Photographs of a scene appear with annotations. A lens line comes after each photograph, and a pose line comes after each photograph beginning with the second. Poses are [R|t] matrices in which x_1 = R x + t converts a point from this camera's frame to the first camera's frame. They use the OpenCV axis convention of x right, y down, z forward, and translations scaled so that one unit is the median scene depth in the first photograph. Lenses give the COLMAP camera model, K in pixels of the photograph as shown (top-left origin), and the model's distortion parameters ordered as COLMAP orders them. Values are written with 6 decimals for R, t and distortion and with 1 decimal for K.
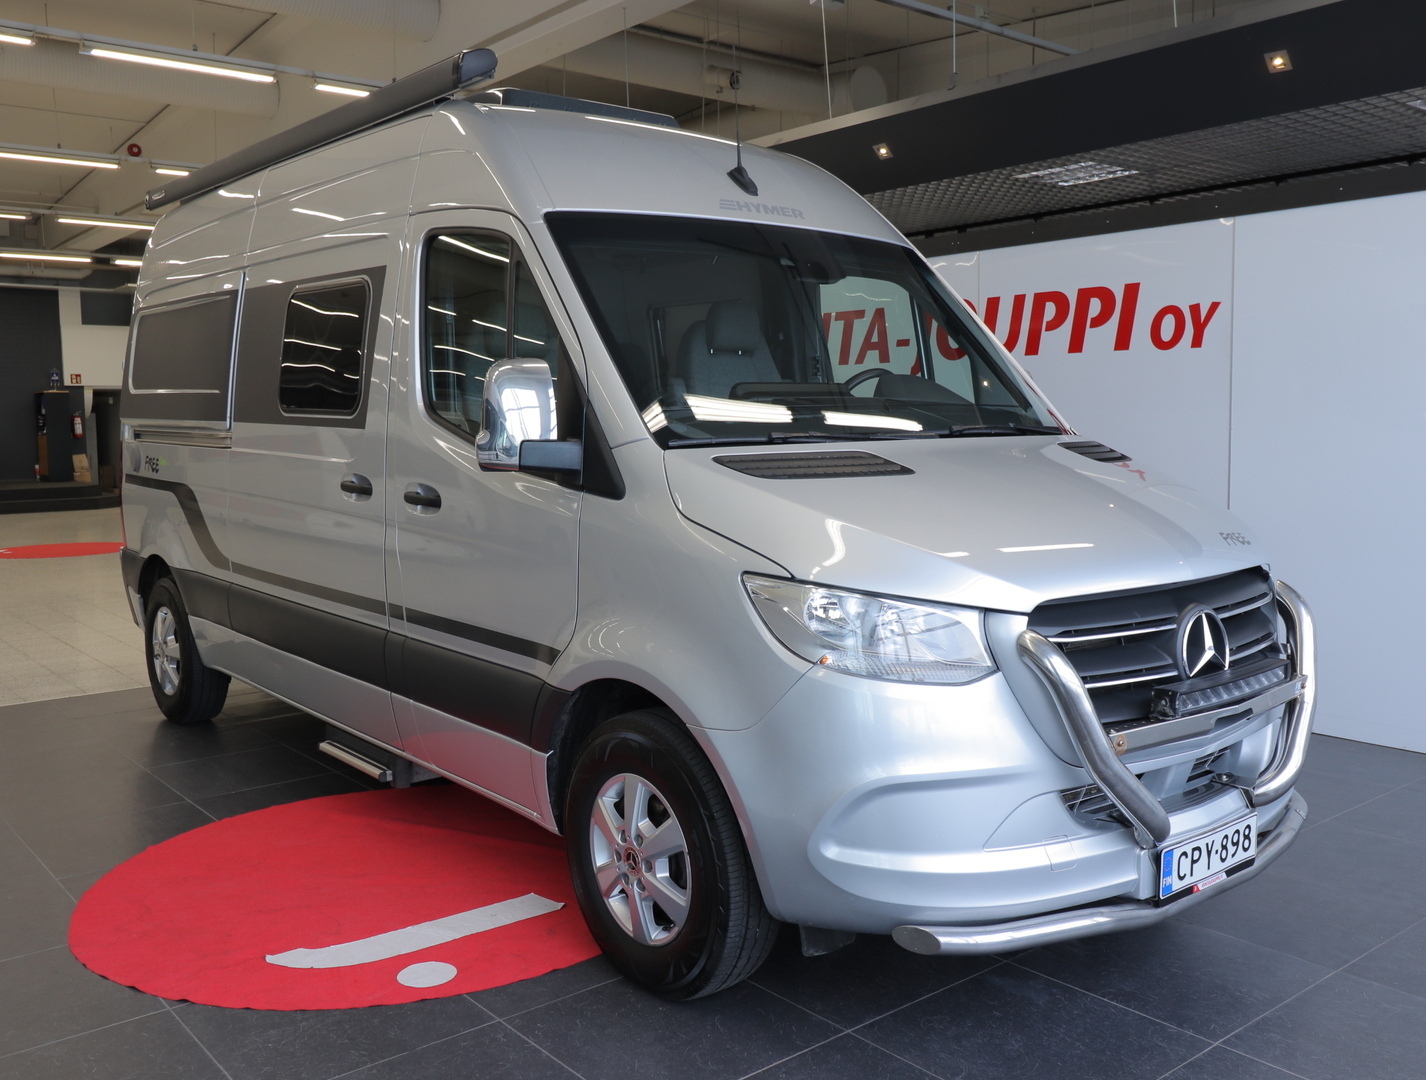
lens RADIAL K [[1276.6, 0, 713.0], [0, 1276.6, 540.0], [0, 0, 1]] dist [0.002220, 0.001242]
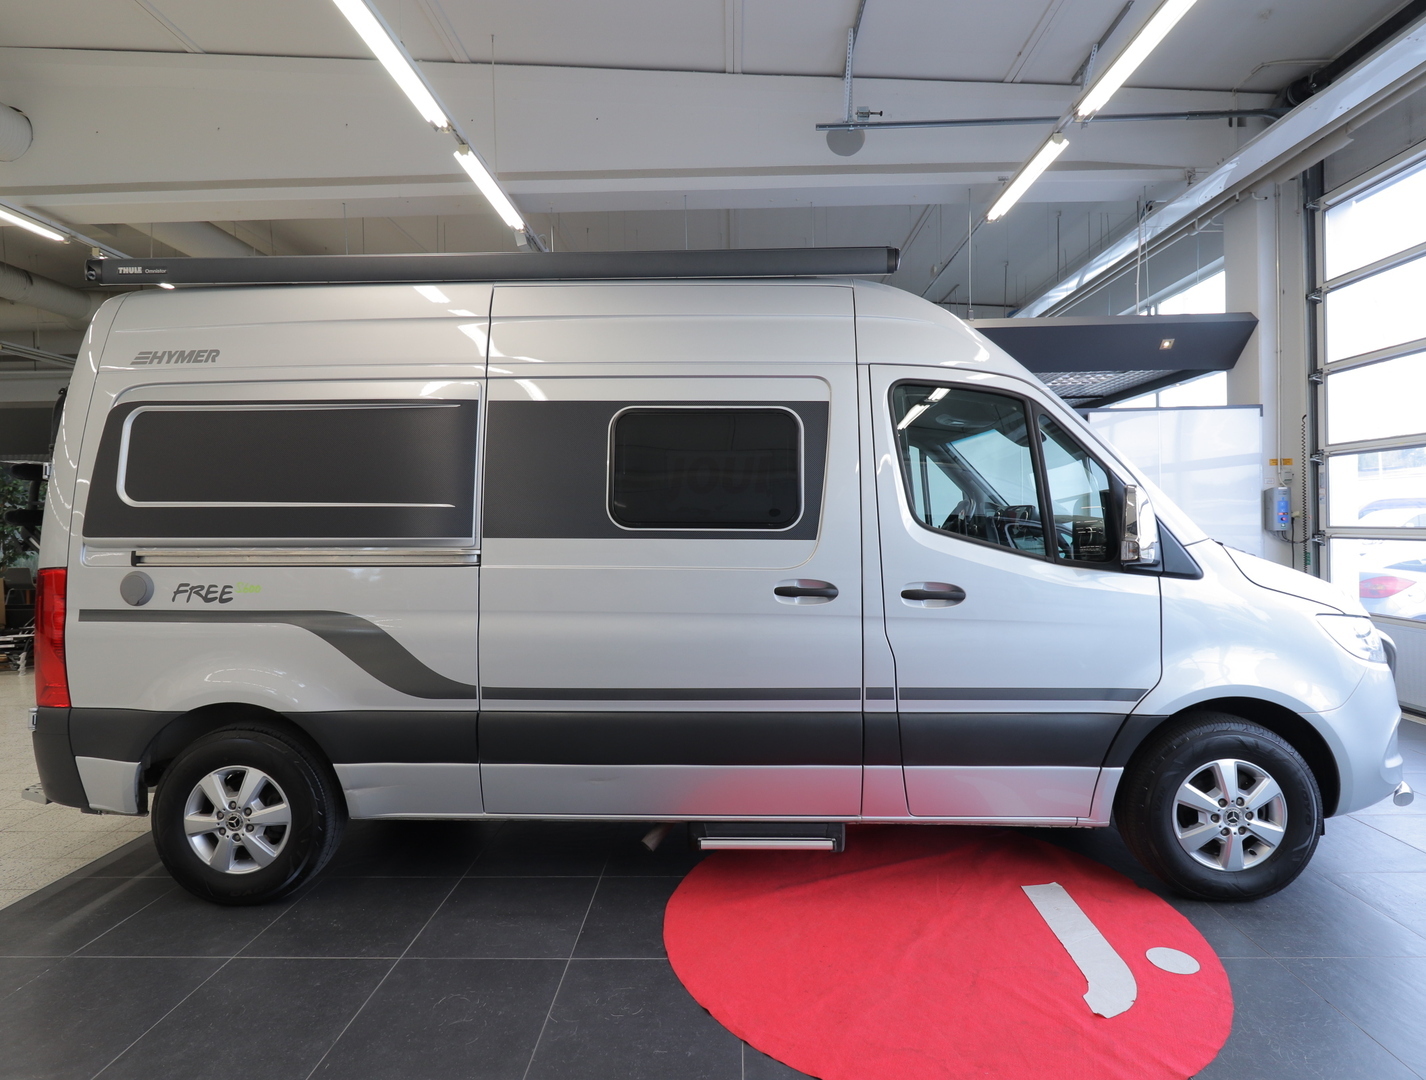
lens RADIAL K [[719.9, 0, 713.0], [0, 719.9, 540.0], [0, 0, 1]] dist [-0.000762, 0.000659]
pose [[0.661982, -0.021185, 0.749221, -0.830708], [0.084099, 0.995388, -0.046160, -0.065784], [-0.744787, 0.093566, 0.660710, 0.658394]]
